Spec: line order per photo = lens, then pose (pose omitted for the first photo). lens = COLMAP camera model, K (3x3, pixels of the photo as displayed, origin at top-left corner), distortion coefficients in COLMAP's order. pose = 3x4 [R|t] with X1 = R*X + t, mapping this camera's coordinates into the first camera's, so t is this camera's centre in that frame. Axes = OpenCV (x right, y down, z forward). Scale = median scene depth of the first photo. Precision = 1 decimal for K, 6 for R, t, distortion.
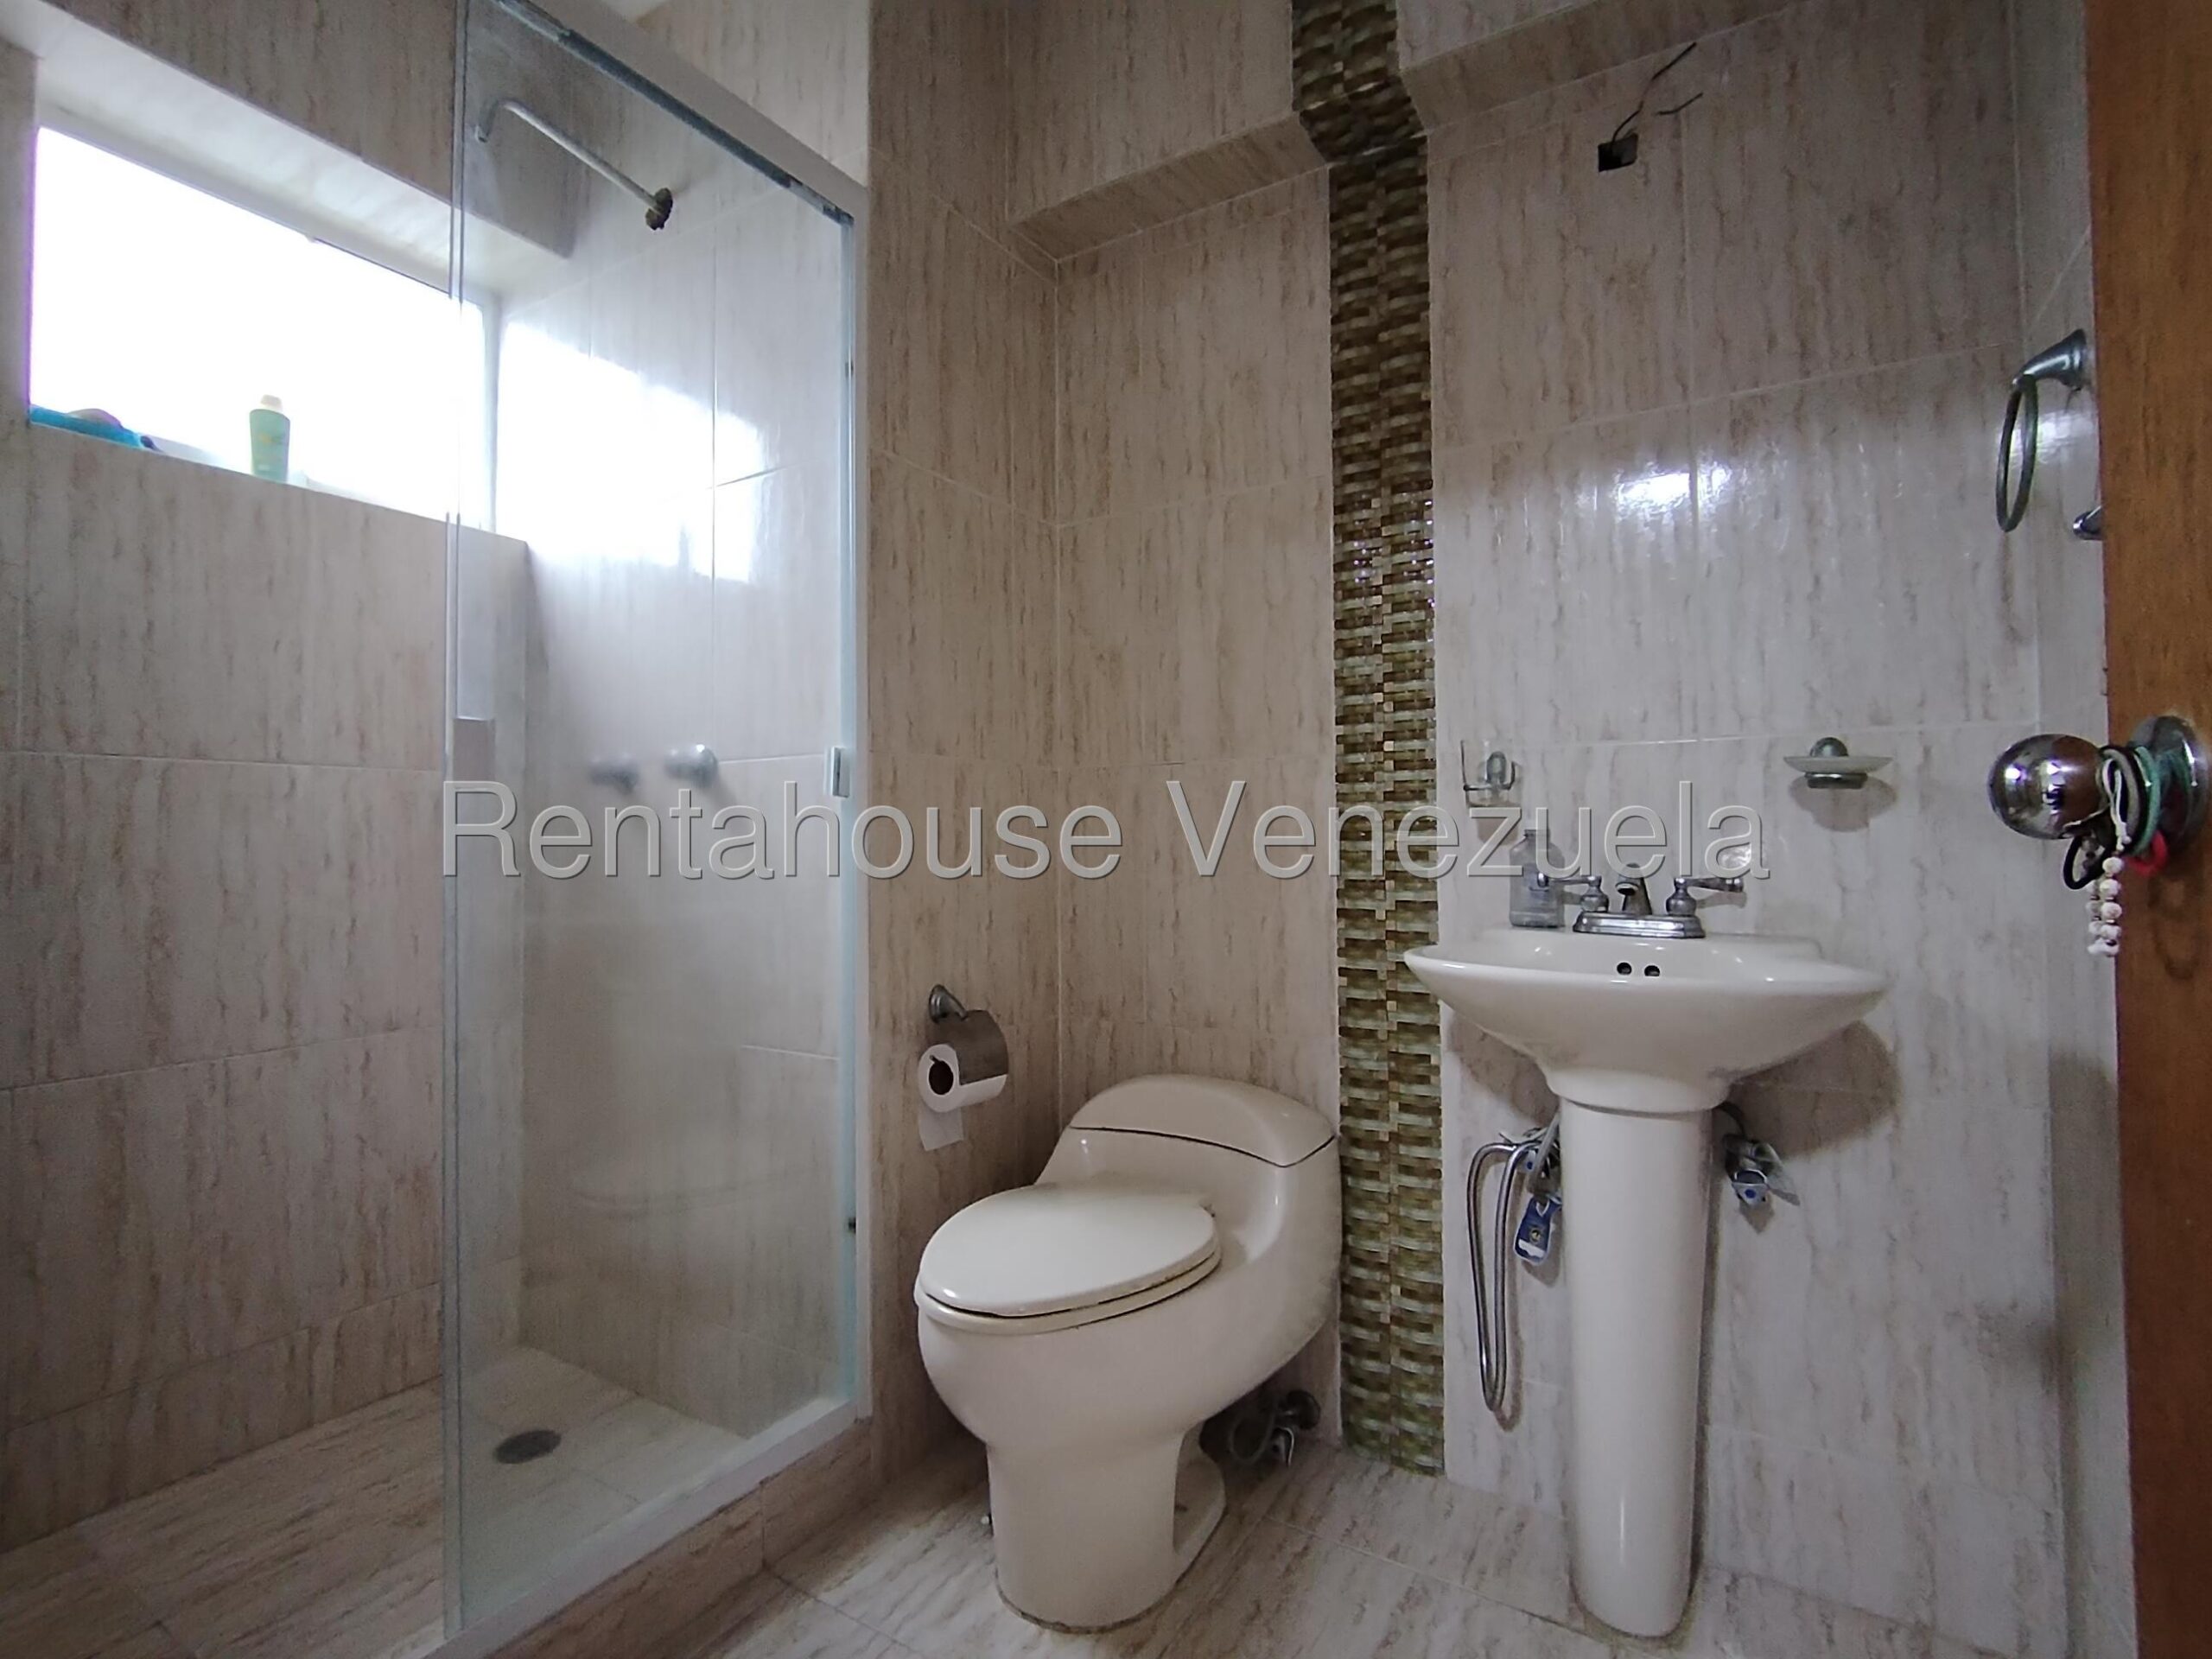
lens RADIAL K [[1065.5, 0, 1106.6], [0, 1065.5, 828.5], [0, 0, 1]] dist [-0.002994, -0.000097]
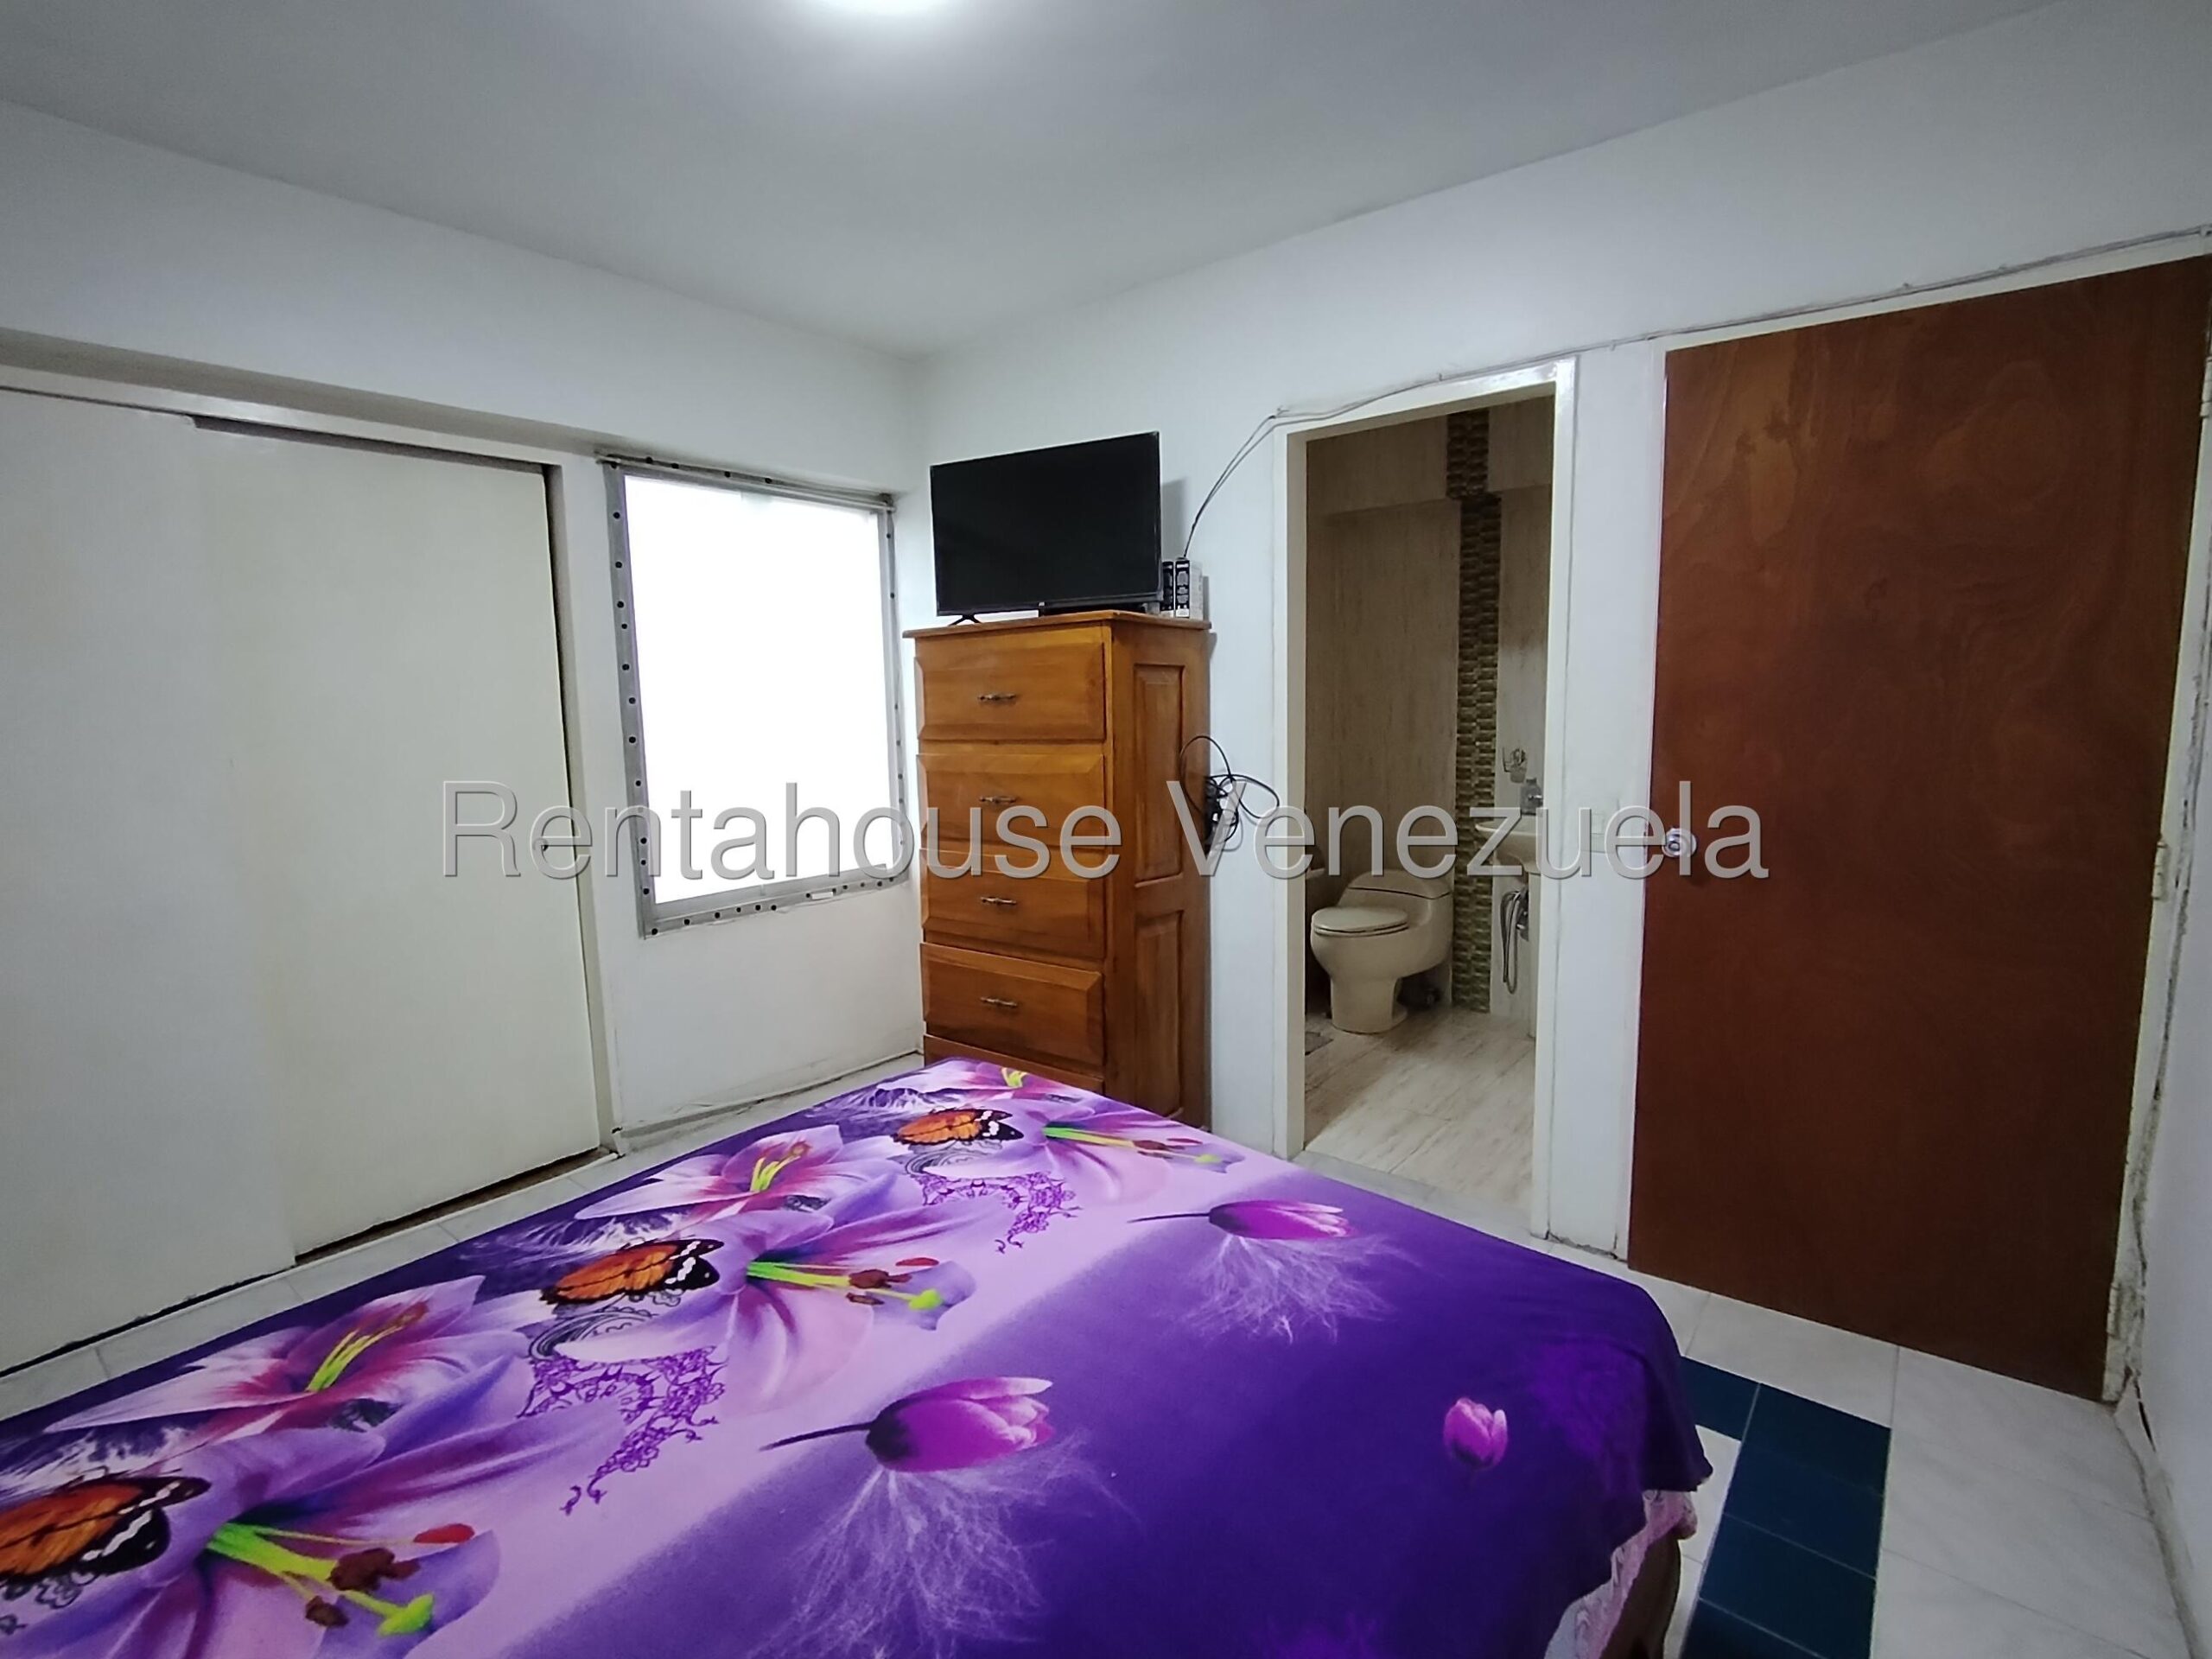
lens RADIAL K [[1065.5, 0, 1110.2], [0, 1065.5, 823.9], [0, 0, 1]] dist [-0.002994, -0.000097]
pose [[0.991731, -0.000031, -0.128336, -0.286462], [0.018965, 0.989056, 0.146318, -0.278904], [0.126927, -0.147542, 0.980878, -1.669194]]
